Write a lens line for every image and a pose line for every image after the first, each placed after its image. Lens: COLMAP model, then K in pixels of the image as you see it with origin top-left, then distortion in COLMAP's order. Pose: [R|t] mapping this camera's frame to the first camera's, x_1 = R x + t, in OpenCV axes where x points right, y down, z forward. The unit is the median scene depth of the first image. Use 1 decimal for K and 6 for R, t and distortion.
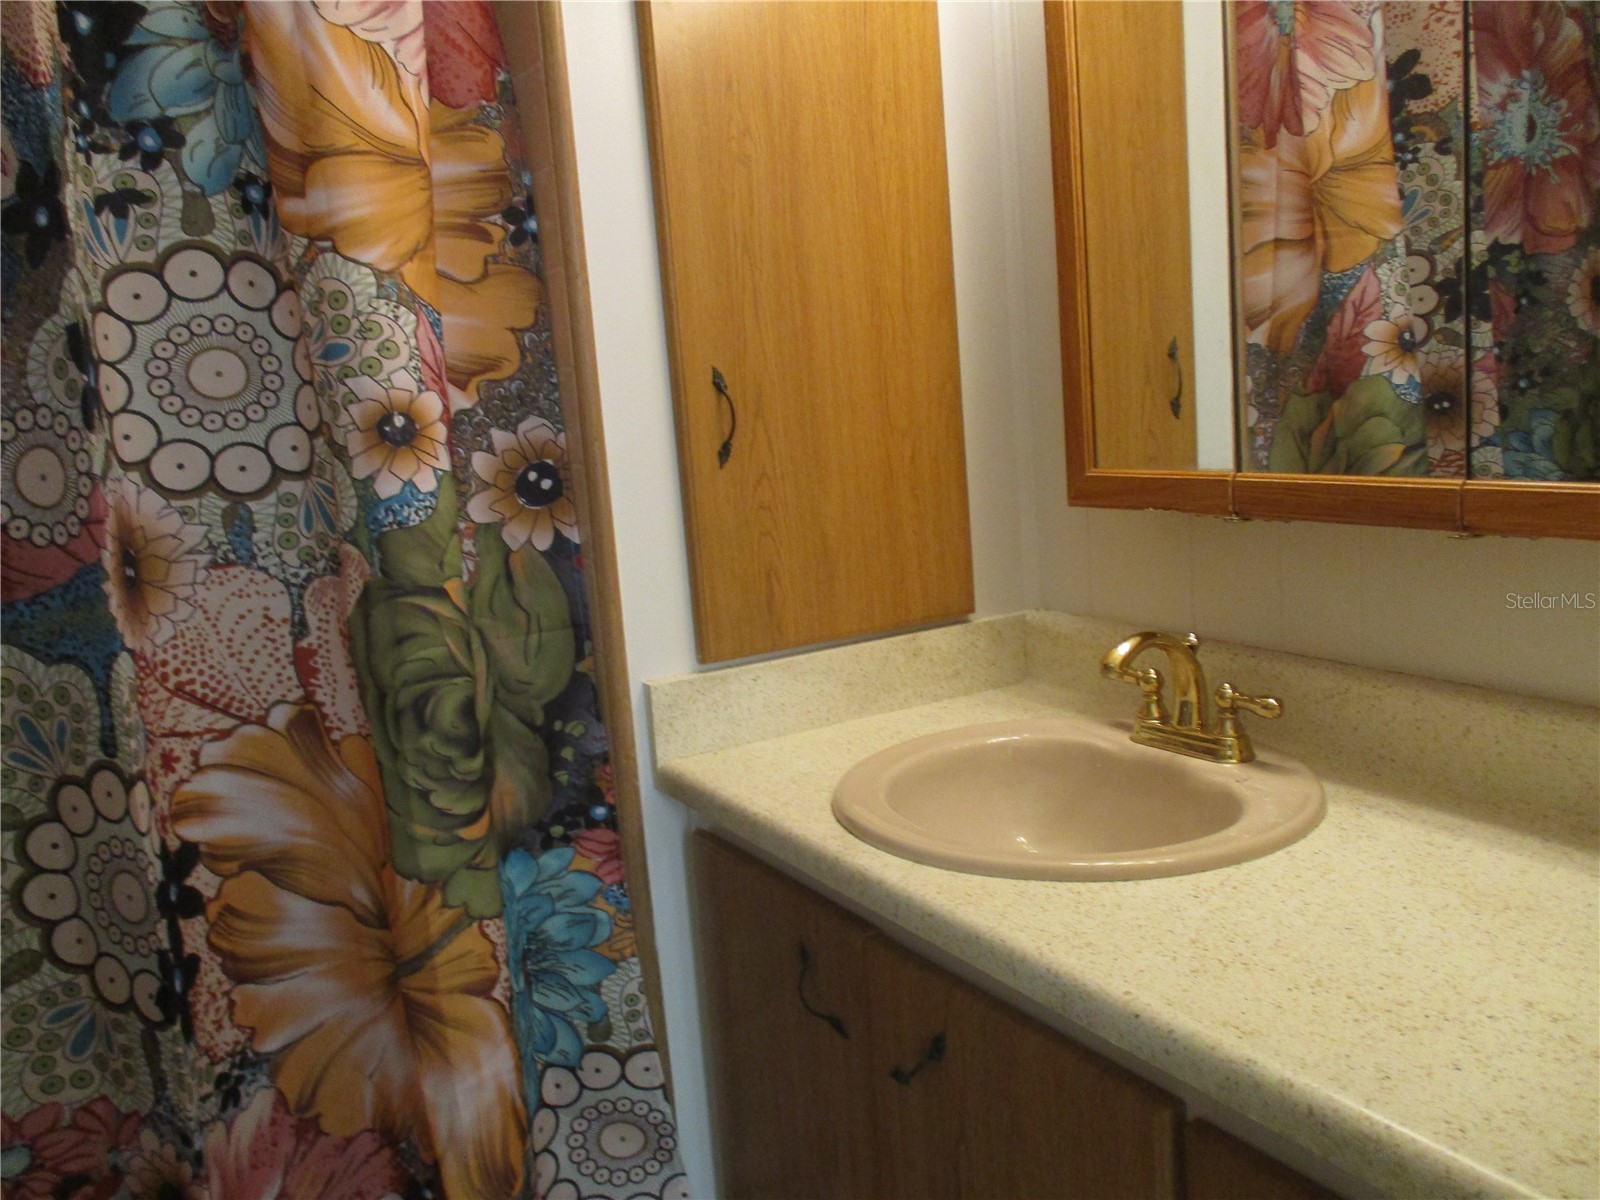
lens RADIAL K [[1401.8, 0, 800.0], [0, 1401.8, 600.0], [0, 0, 1]] dist [0.003838, 0.000314]
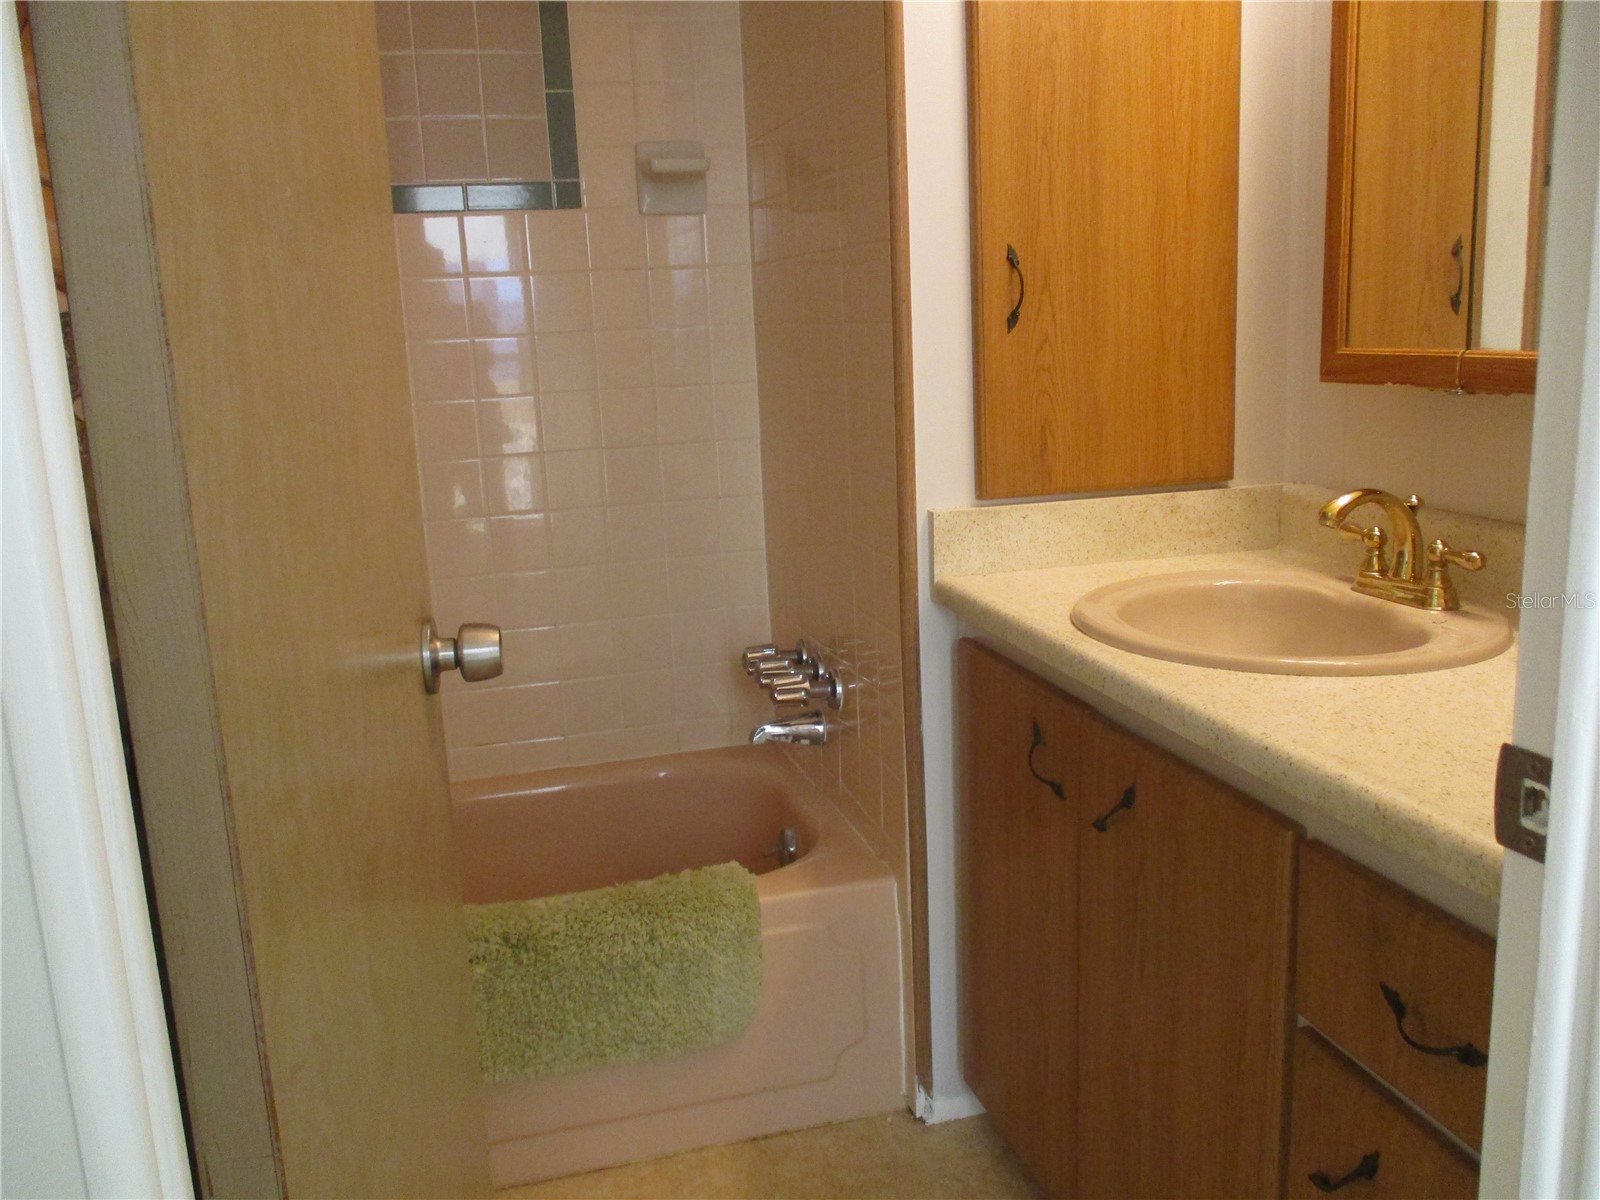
lens RADIAL K [[1377.5, 0, 800.0], [0, 1377.5, 600.0], [0, 0, 1]] dist [-0.001021, 0.002010]
pose [[0.969261, 0.087216, -0.230058, 0.059614], [-0.072291, 0.994742, 0.072542, 0.057913], [0.235175, -0.053681, 0.970470, -0.173216]]
